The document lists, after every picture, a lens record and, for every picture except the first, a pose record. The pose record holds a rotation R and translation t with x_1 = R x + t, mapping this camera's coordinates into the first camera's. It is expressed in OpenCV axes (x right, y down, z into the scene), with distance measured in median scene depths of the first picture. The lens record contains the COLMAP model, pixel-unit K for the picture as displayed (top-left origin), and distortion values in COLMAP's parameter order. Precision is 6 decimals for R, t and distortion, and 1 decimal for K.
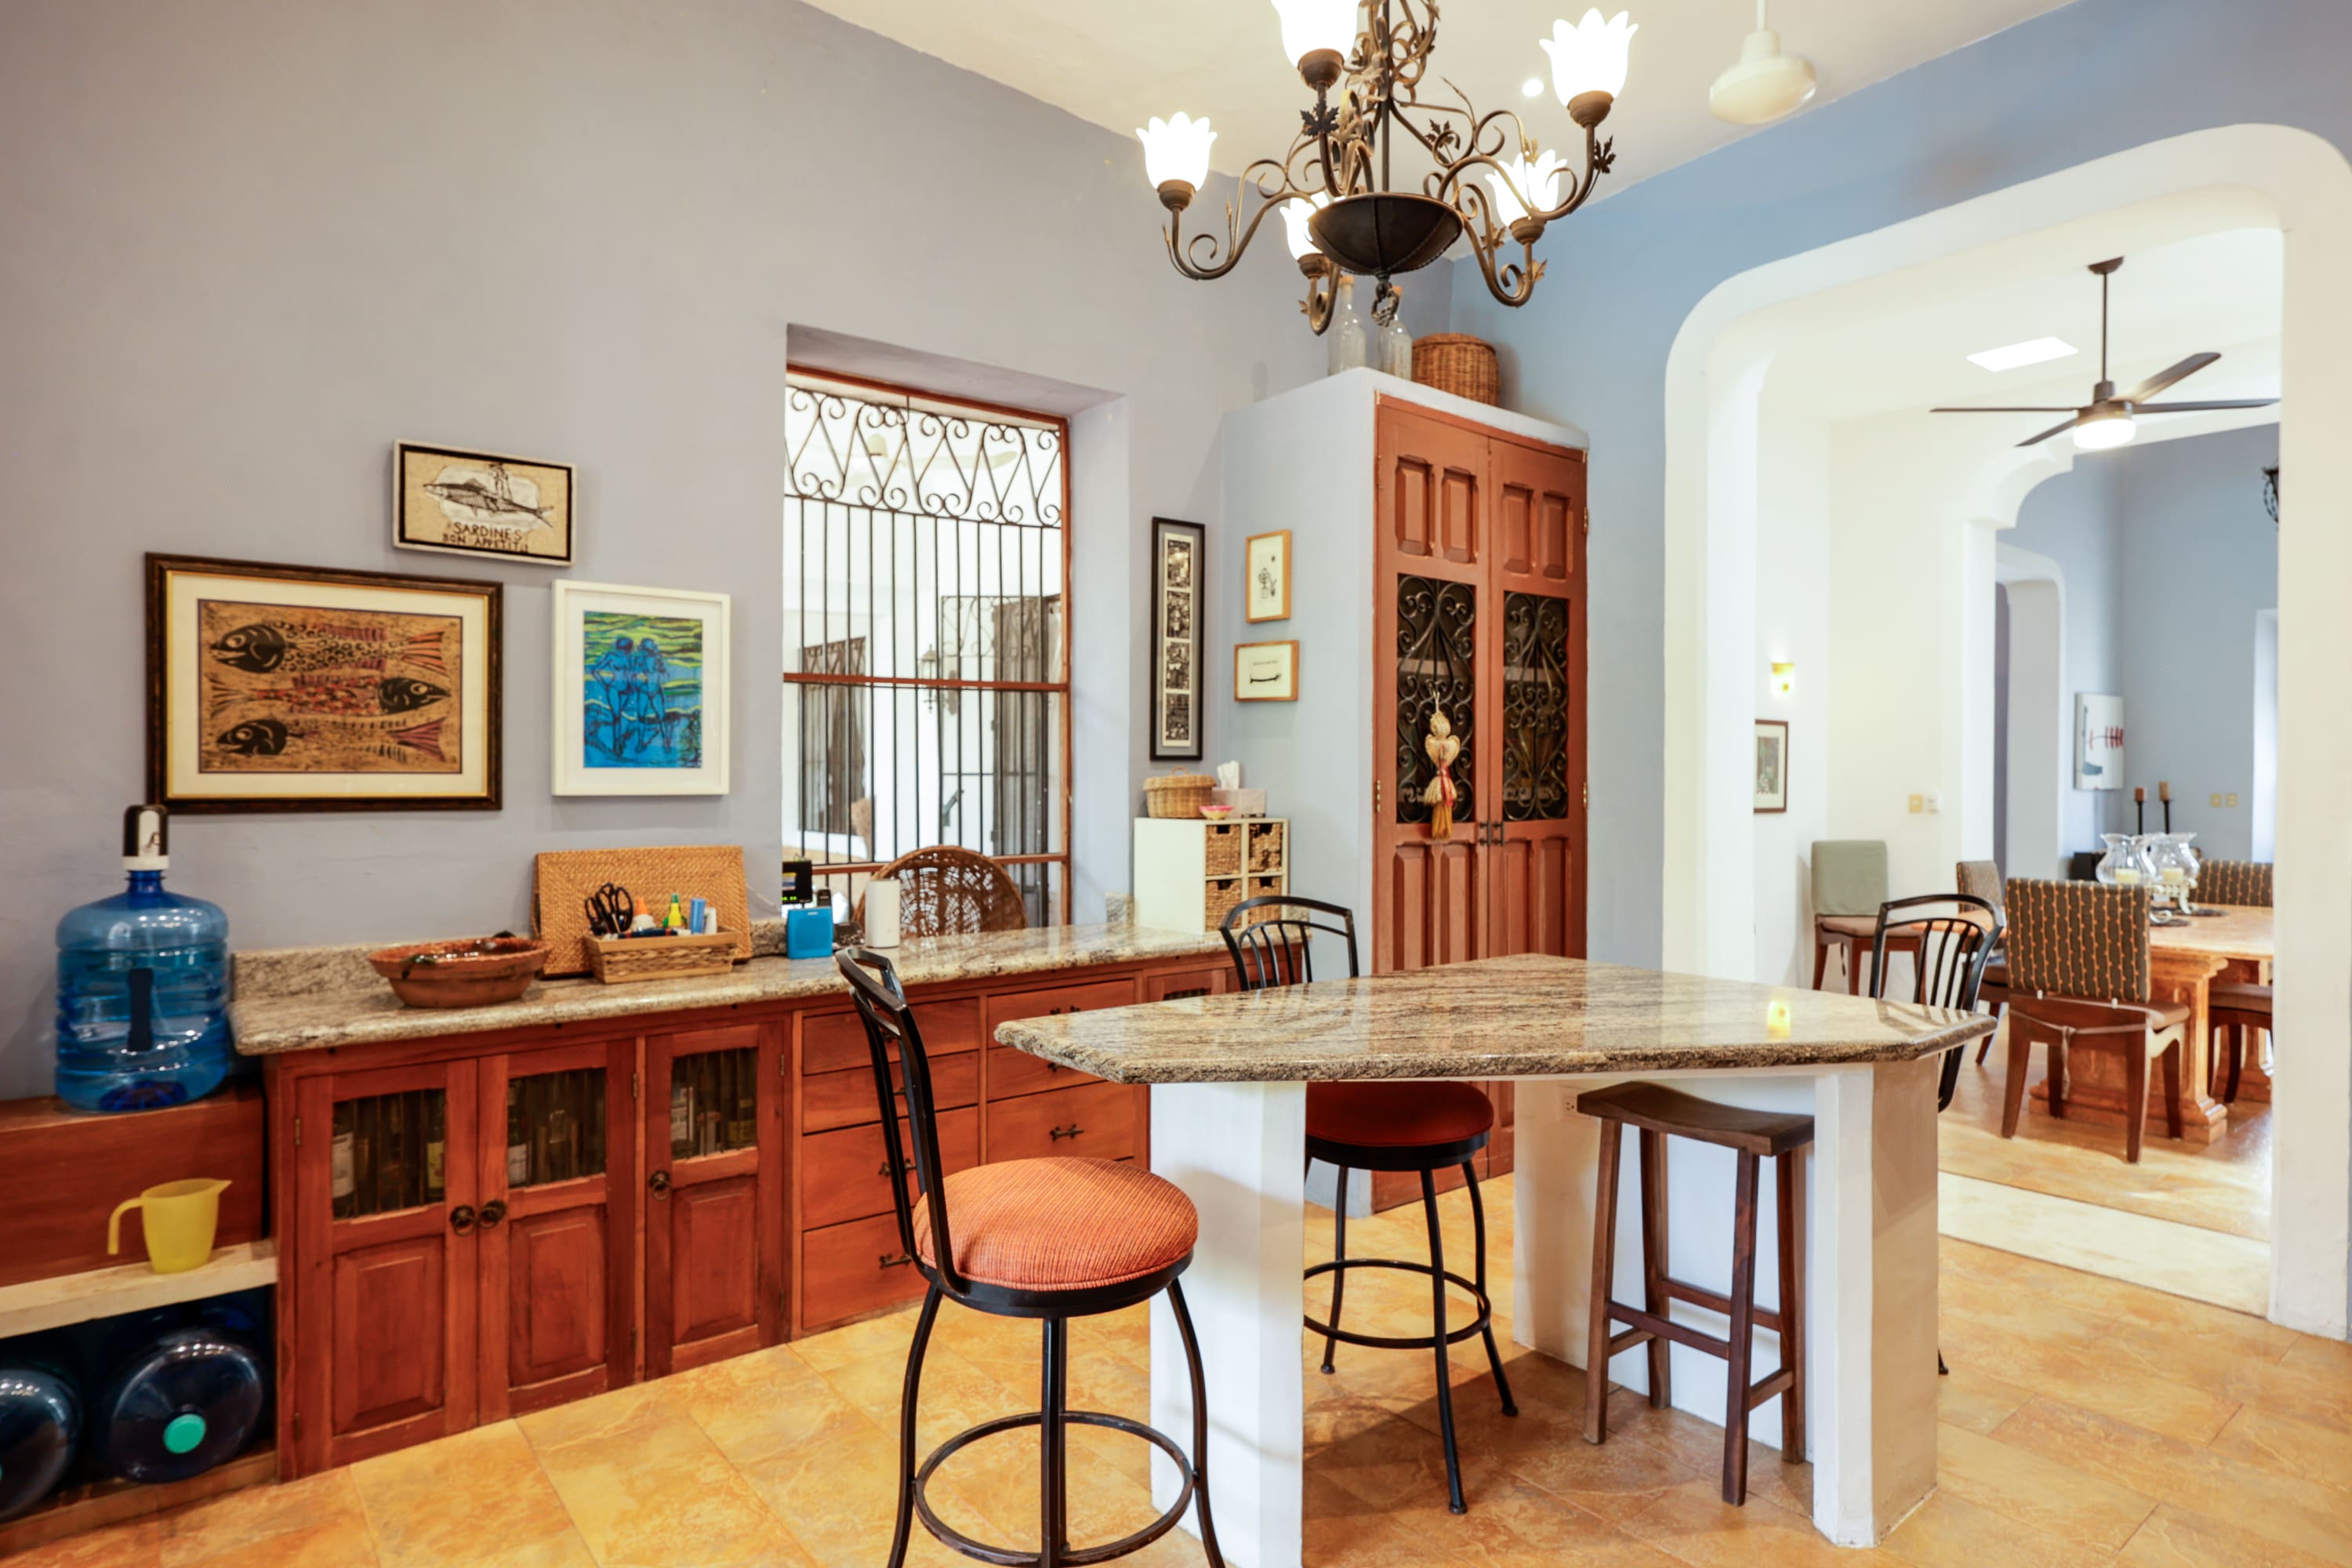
lens RADIAL K [[1211.7, 0, 1178.0], [0, 1211.7, 779.1], [0, 0, 1]] dist [-0.002101, 0.000470]
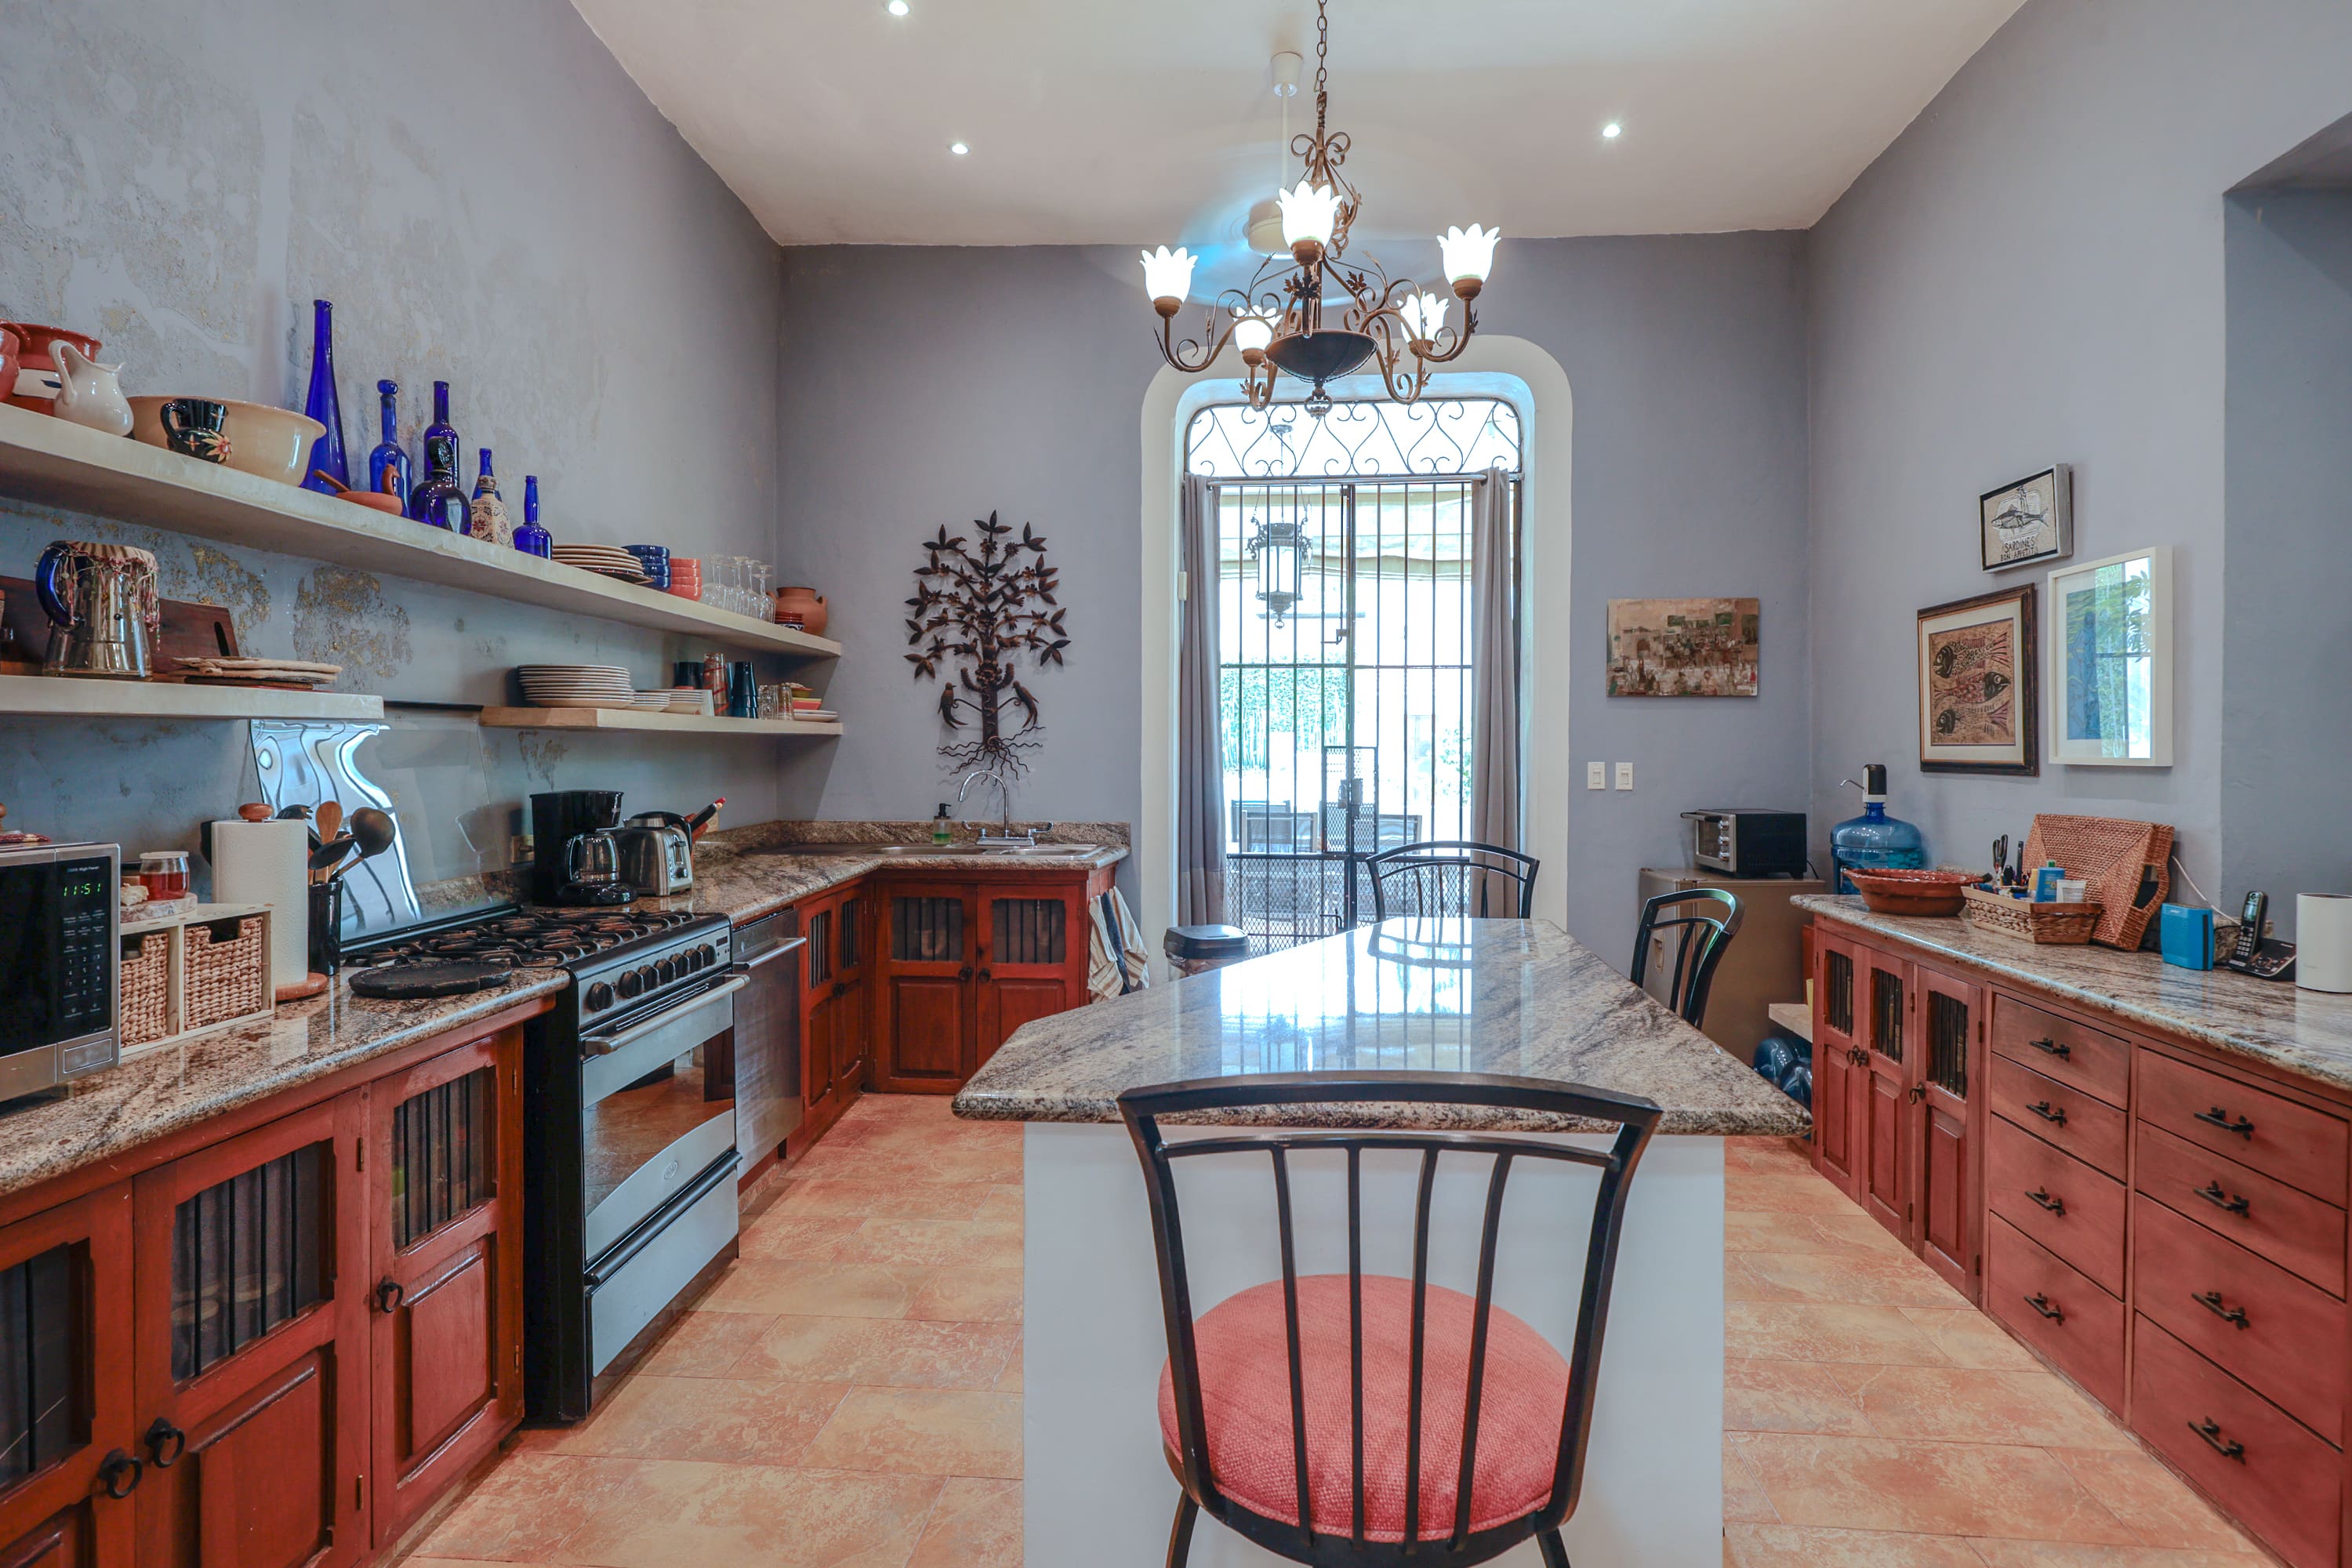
lens RADIAL K [[1211.7, 0, 1183.7], [0, 1211.7, 758.7], [0, 0, 1]] dist [-0.002101, 0.000470]
pose [[-0.685127, 0.003108, -0.728417, 0.558173], [-0.003516, 0.999965, 0.007574, 0.001699], [0.728415, 0.007750, -0.685092, 0.774851]]
